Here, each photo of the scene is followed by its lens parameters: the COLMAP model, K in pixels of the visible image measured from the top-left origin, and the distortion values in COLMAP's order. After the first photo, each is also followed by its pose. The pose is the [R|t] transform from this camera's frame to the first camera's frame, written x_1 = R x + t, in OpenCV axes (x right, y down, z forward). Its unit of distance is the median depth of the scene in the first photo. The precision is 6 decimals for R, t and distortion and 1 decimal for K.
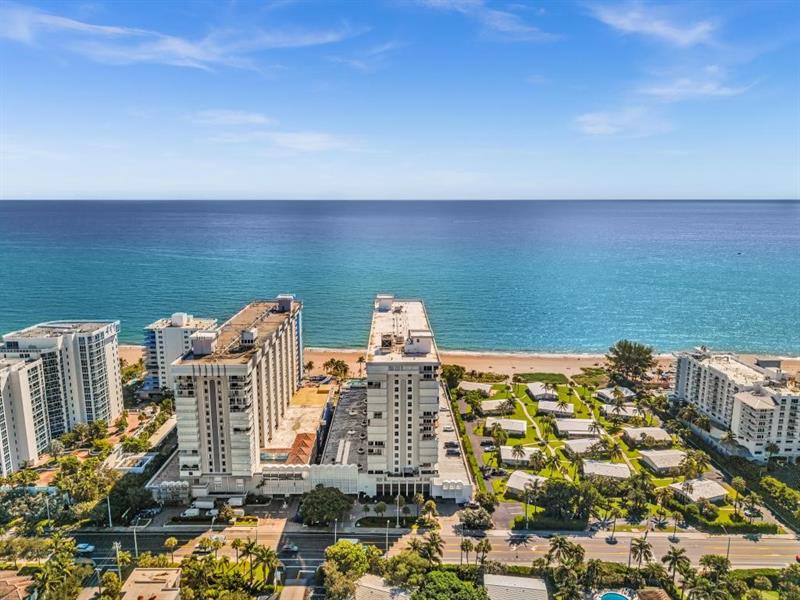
lens RADIAL K [[558.8, 0, 399.6], [0, 558.8, 300.3], [0, 0, 1]] dist [0.008073, 0.003470]
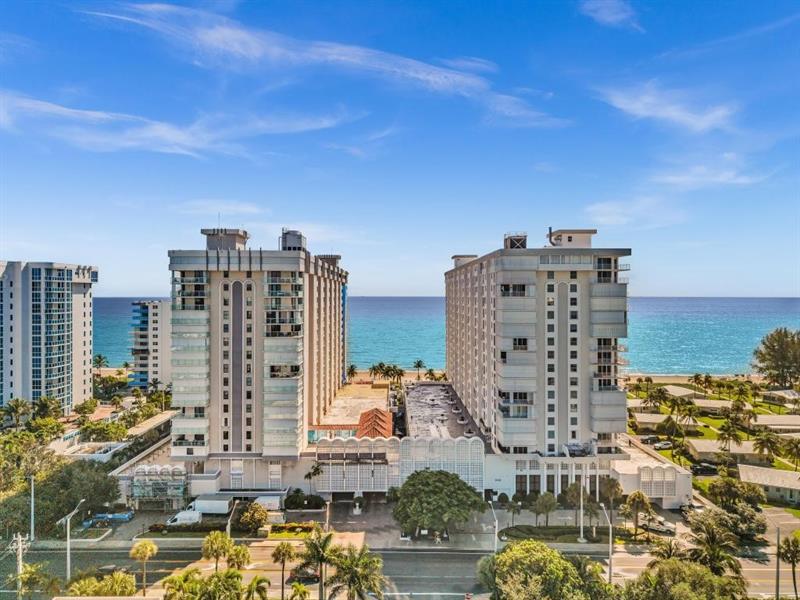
lens RADIAL K [[558.8, 0, 400.1], [0, 558.8, 297.0], [0, 0, 1]] dist [0.008073, 0.003470]
pose [[0.999998, 0.001006, -0.001863, -0.158483], [-0.001314, 0.984795, -0.173714, 0.251171], [0.001660, 0.173716, 0.984794, 0.412995]]
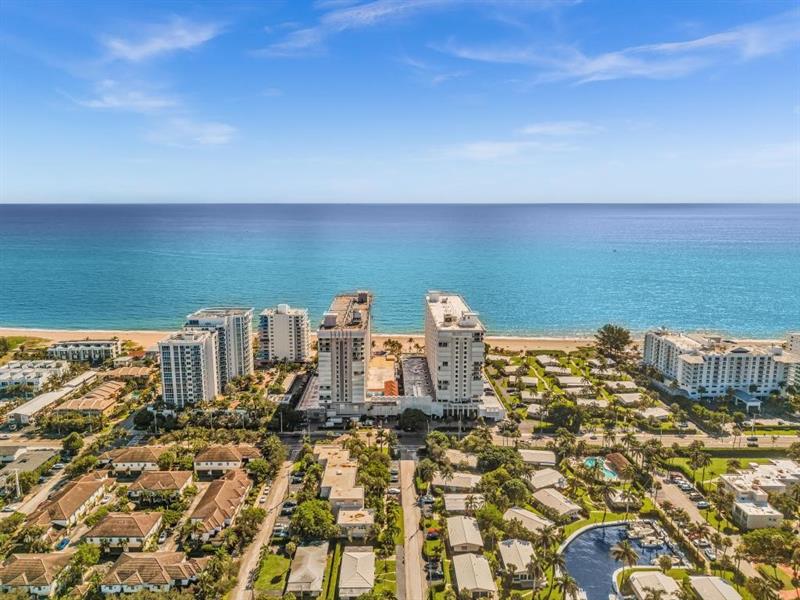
lens RADIAL K [[558.8, 0, 394.9], [0, 558.8, 294.2], [0, 0, 1]] dist [0.008073, 0.003470]
pose [[0.999977, -0.000387, -0.006825, -0.166515], [0.000262, 0.999831, -0.018372, 0.037061], [0.006831, 0.018370, 0.999808, -0.565667]]
